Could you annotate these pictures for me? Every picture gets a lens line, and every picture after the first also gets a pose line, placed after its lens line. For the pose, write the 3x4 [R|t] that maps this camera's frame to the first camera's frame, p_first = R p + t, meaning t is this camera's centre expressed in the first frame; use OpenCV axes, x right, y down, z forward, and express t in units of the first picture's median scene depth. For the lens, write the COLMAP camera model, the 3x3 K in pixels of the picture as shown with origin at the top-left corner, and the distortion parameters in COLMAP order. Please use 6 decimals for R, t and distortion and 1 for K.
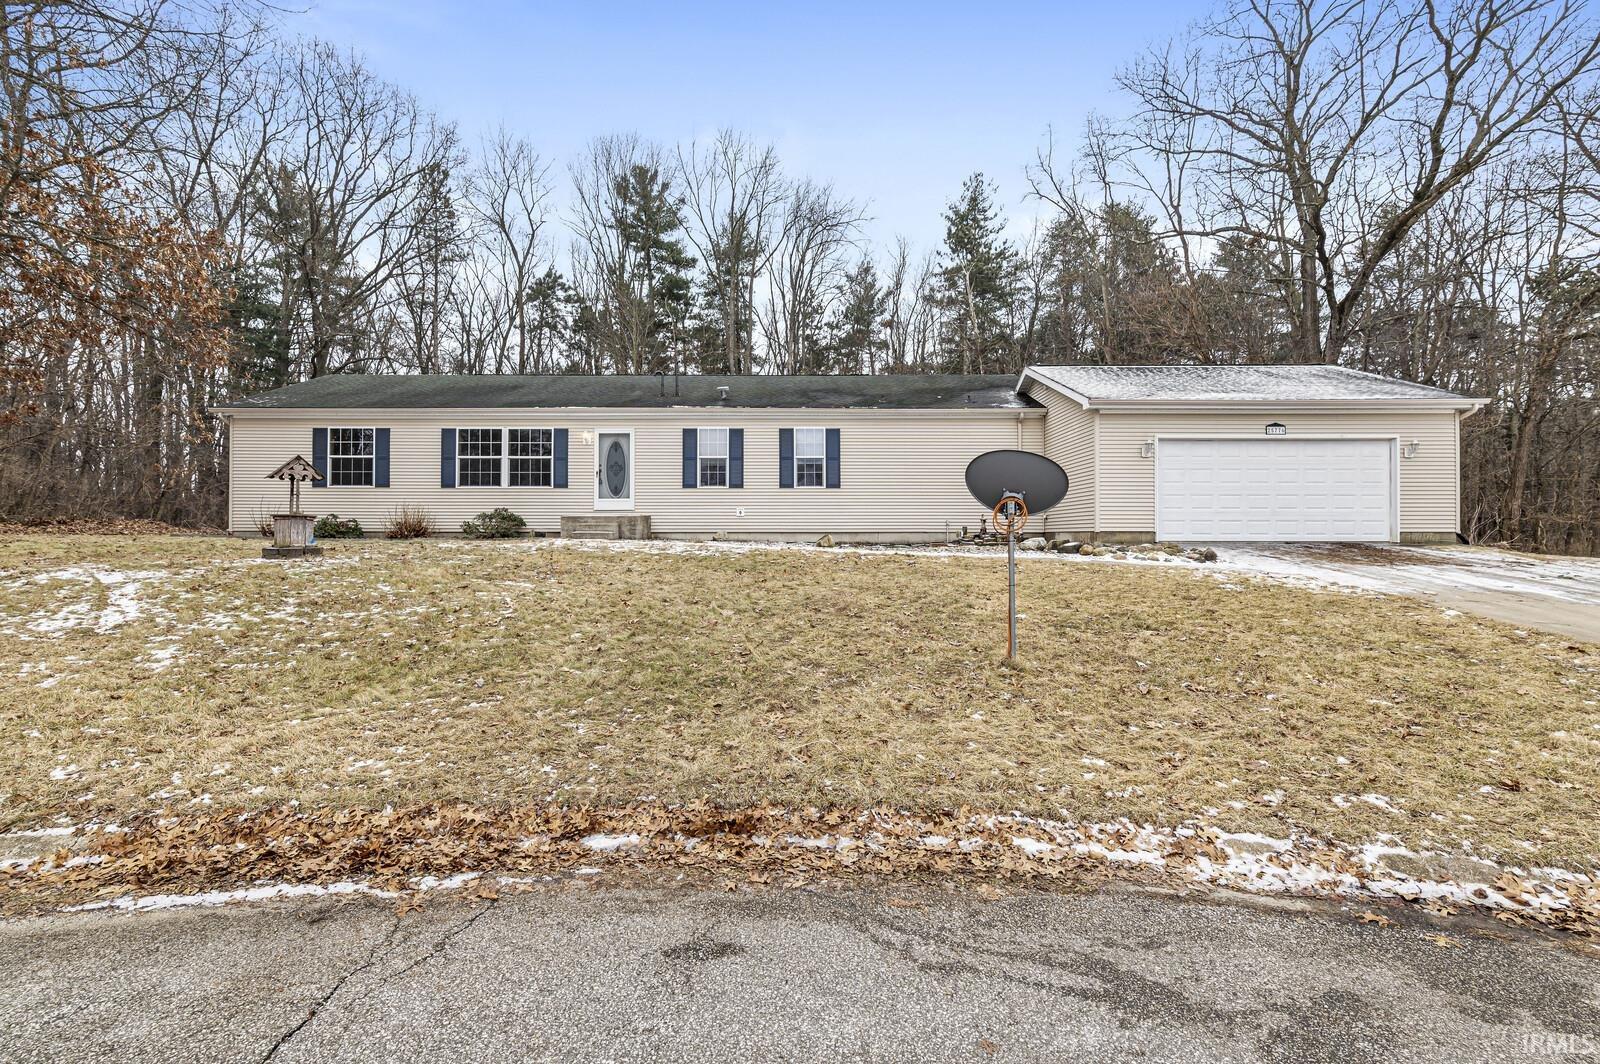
lens RADIAL K [[708.6, 0, 800.3], [0, 708.6, 551.0], [0, 0, 1]] dist [-0.002692, -0.000262]
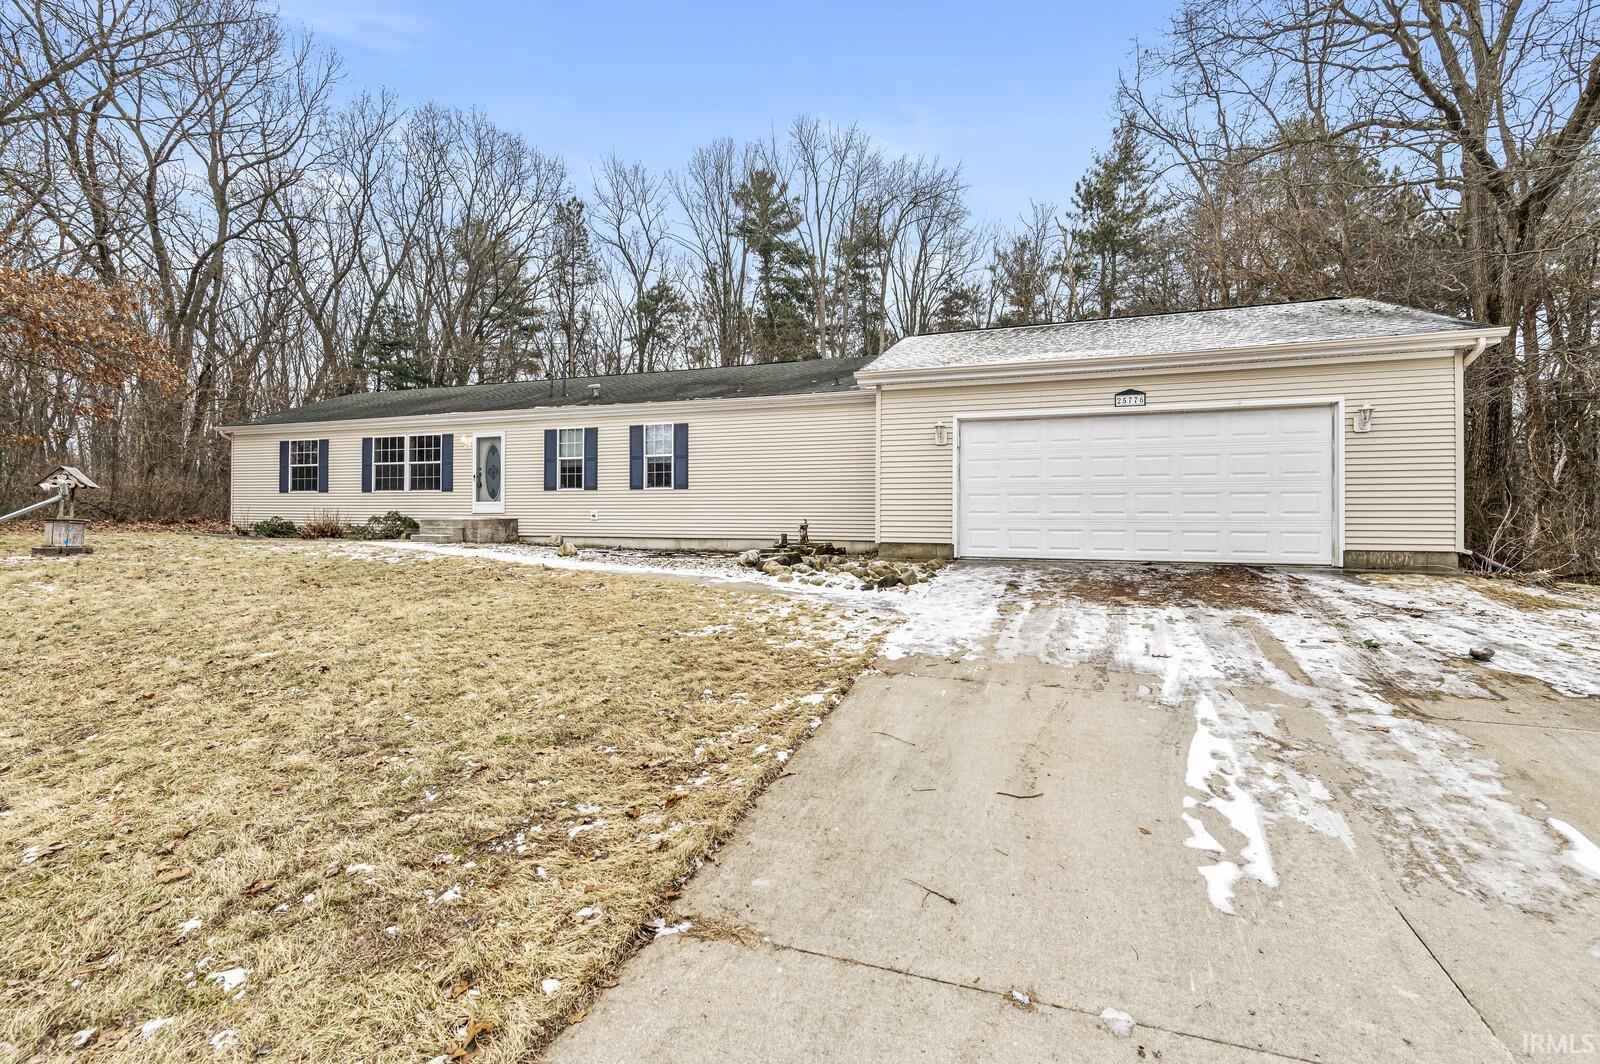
lens RADIAL K [[703.7, 0, 800.6], [0, 703.7, 548.4], [0, 0, 1]] dist [0.002009, 0.000165]
pose [[0.943344, 0.017809, -0.331339, 0.490076], [-0.018240, 0.999832, 0.001809, -0.017376], [0.331316, 0.004337, 0.943510, 0.201842]]
